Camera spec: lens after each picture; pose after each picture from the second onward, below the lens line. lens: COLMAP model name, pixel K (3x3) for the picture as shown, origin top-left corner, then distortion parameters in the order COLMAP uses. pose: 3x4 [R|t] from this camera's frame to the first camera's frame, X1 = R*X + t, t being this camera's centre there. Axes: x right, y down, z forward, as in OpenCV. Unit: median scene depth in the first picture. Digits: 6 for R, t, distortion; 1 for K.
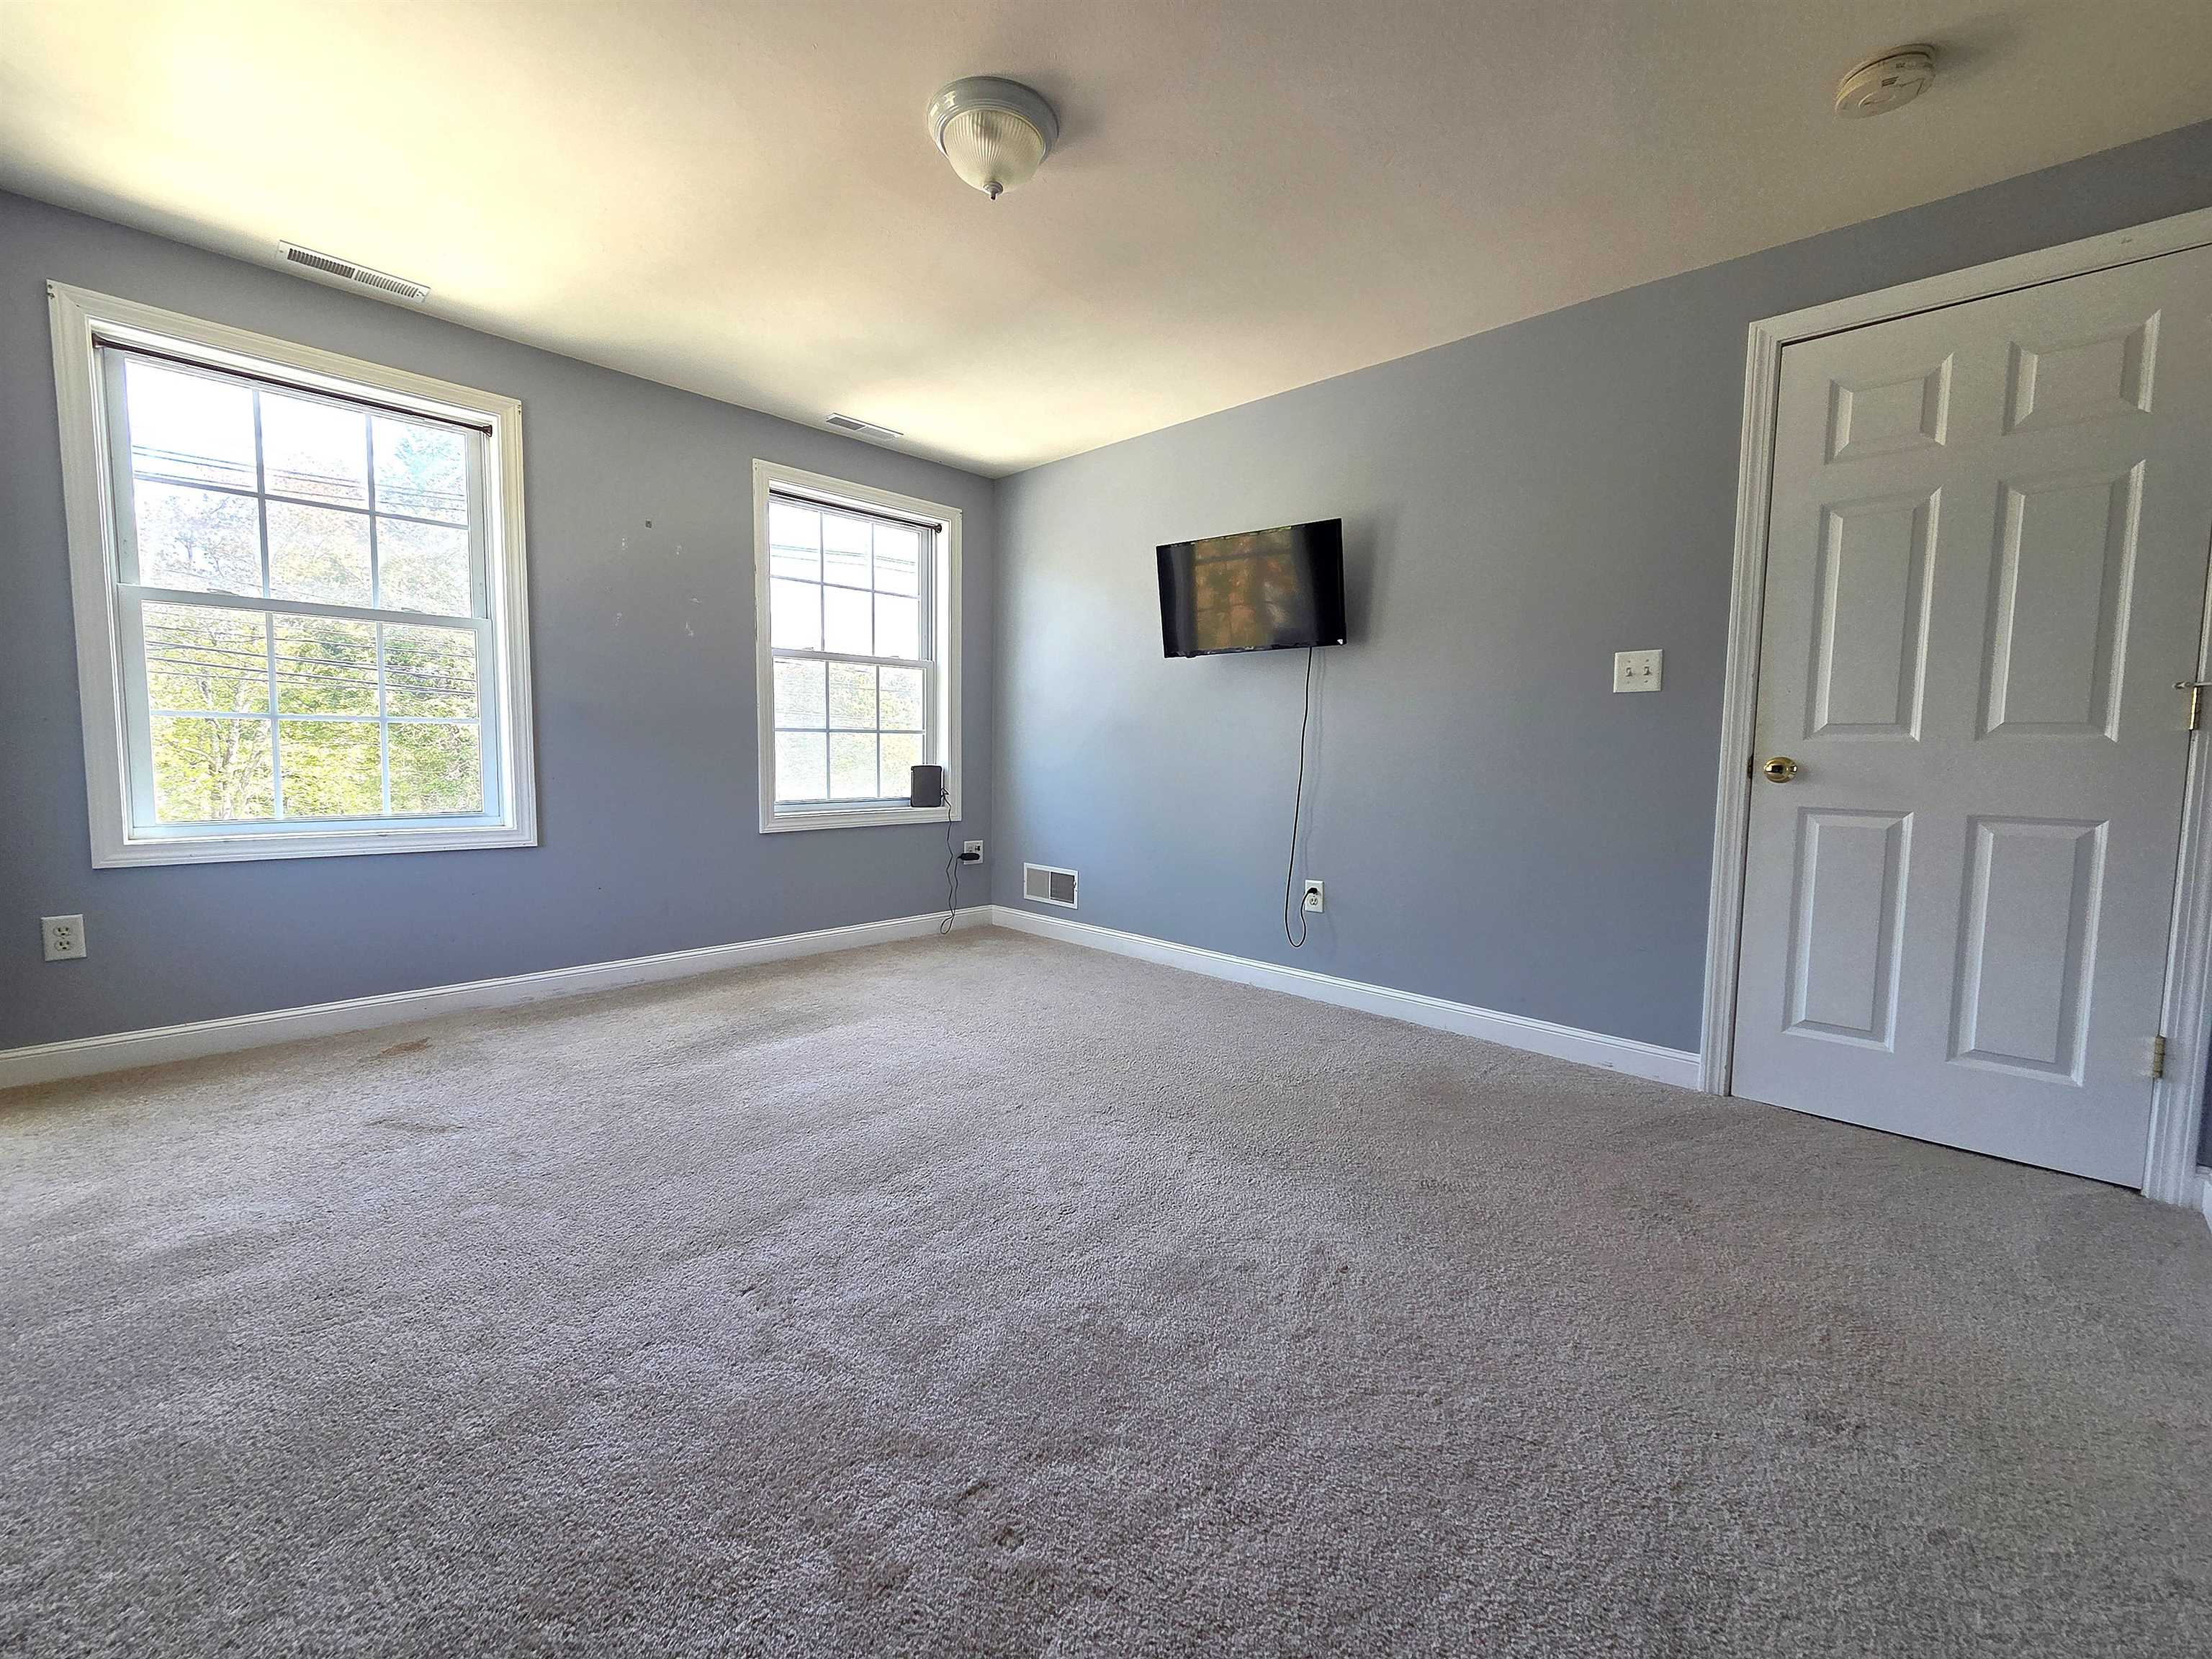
lens RADIAL K [[903.7, 0, 1108.3], [0, 903.7, 821.4], [0, 0, 1]] dist [0.005823, -0.002007]
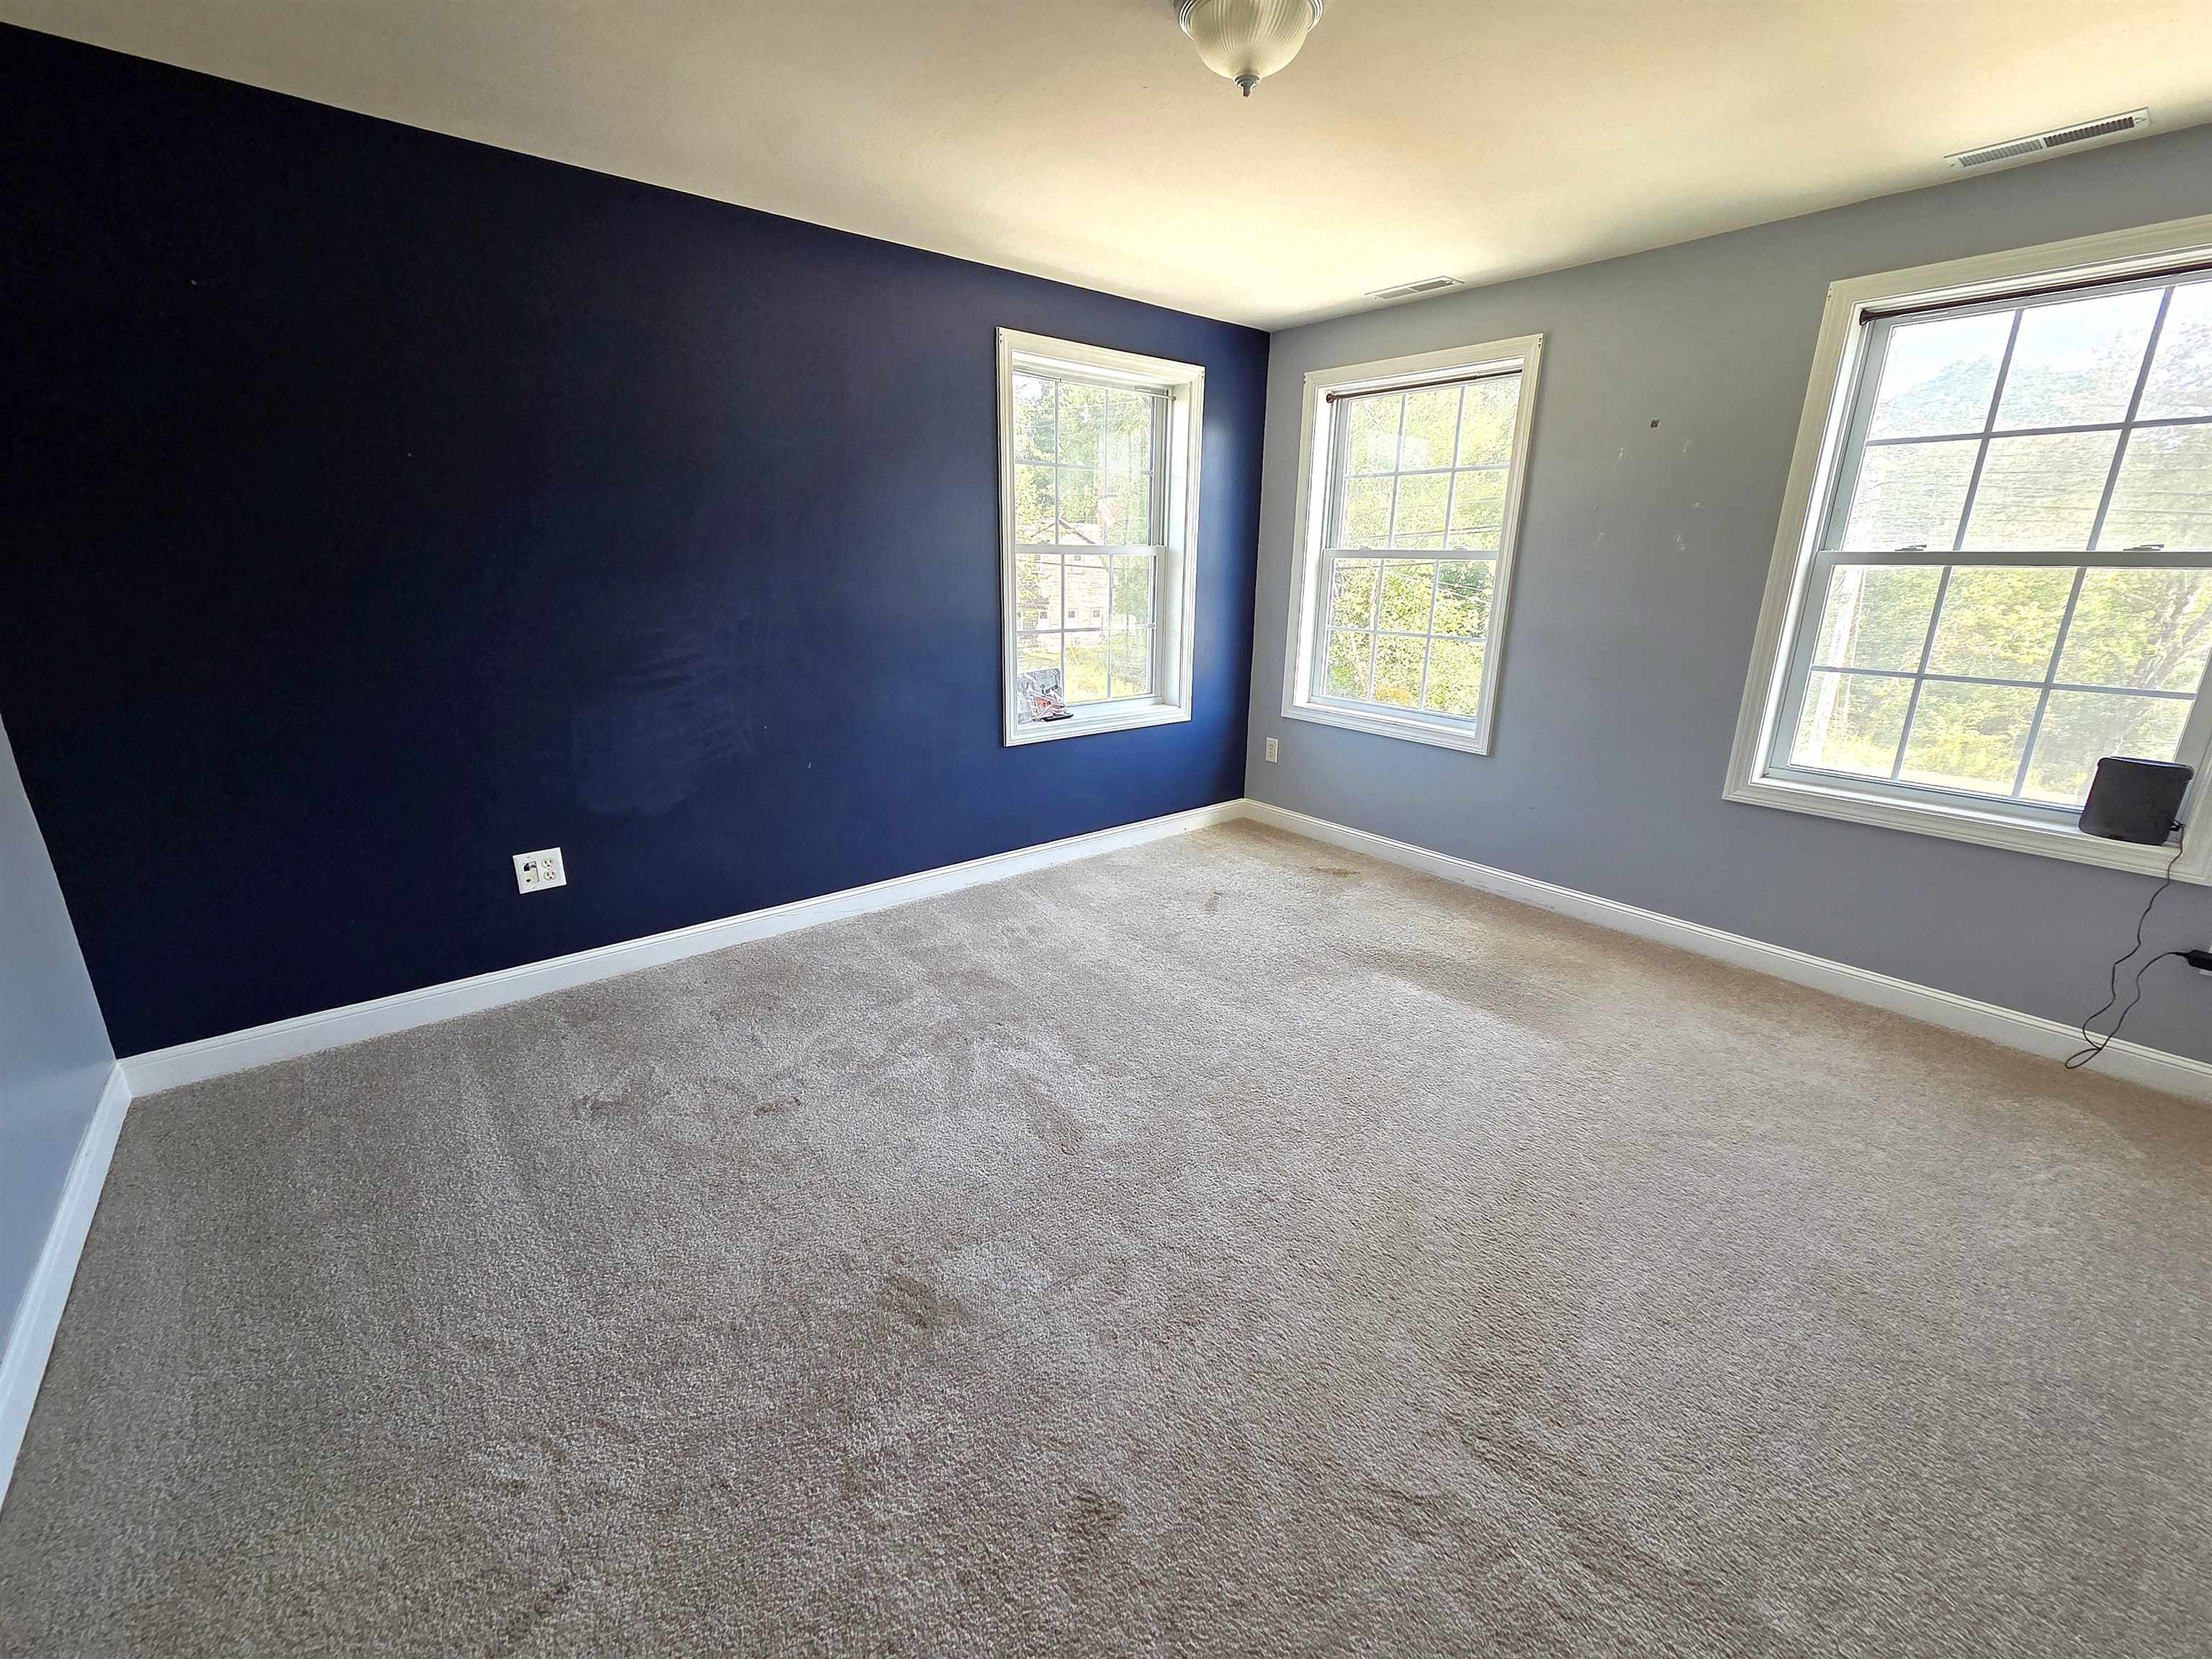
lens RADIAL K [[903.7, 0, 1108.8], [0, 903.7, 823.4], [0, 0, 1]] dist [0.005823, -0.002007]
pose [[-0.125011, 0.269626, -0.954816, 0.455645], [-0.094962, 0.954696, 0.282025, -0.141833], [0.987600, 0.125928, -0.093744, 0.553315]]
